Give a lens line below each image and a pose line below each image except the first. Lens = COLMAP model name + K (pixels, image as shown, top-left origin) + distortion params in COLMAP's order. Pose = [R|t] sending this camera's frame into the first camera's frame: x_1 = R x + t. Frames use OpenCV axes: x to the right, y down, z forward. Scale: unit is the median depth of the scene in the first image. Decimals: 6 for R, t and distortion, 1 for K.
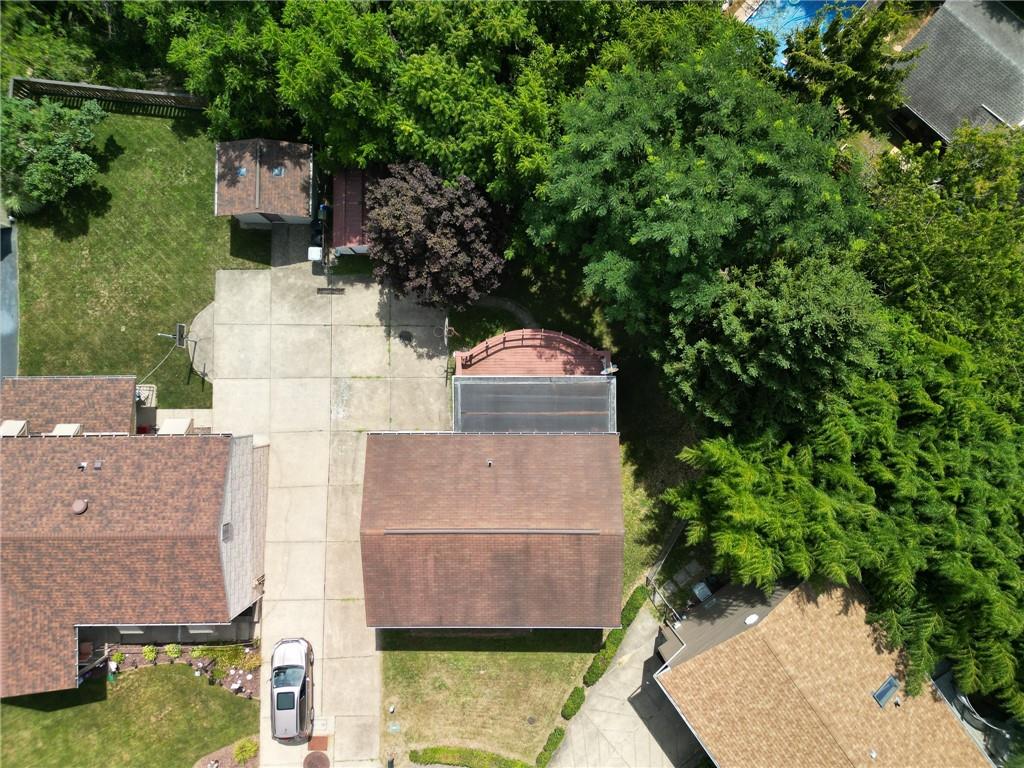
lens RADIAL K [[711.4, 0, 512.0], [0, 711.4, 384.0], [0, 0, 1]] dist [0.066961, -0.062302]
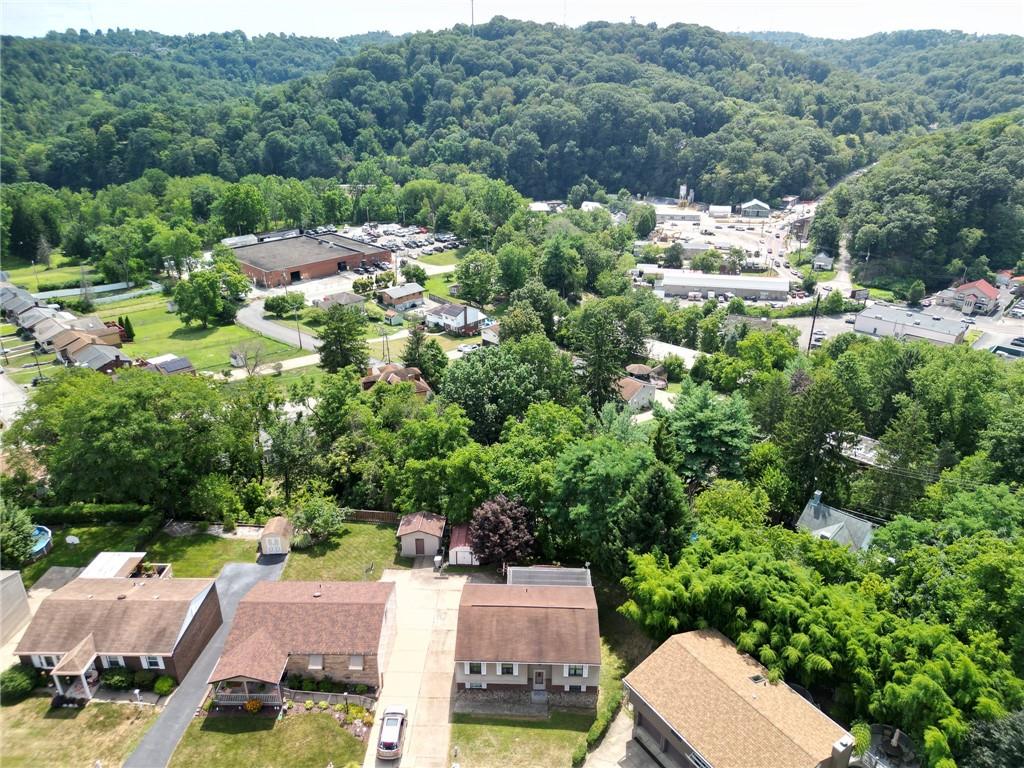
lens RADIAL K [[711.4, 0, 512.0], [0, 711.4, 384.0], [0, 0, 1]] dist [0.066961, -0.062302]
pose [[0.999501, 0.019725, -0.024688, -0.030077], [-0.030831, 0.437381, -0.898747, 1.428365], [-0.006930, 0.899060, 0.437771, -0.317944]]
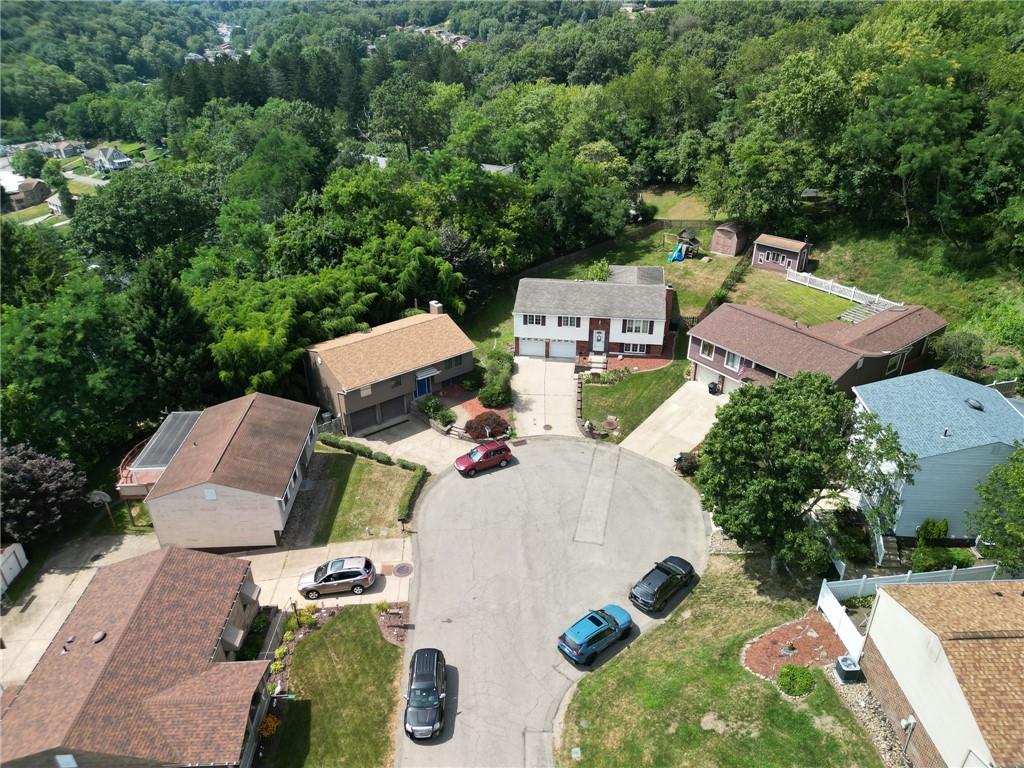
lens RADIAL K [[711.4, 0, 512.0], [0, 711.4, 384.0], [0, 0, 1]] dist [0.066961, -0.062302]
pose [[-0.028505, -0.486630, 0.873143, -1.225866], [0.999321, 0.006526, 0.036262, 0.672805], [-0.023344, 0.873584, 0.486114, 0.069916]]
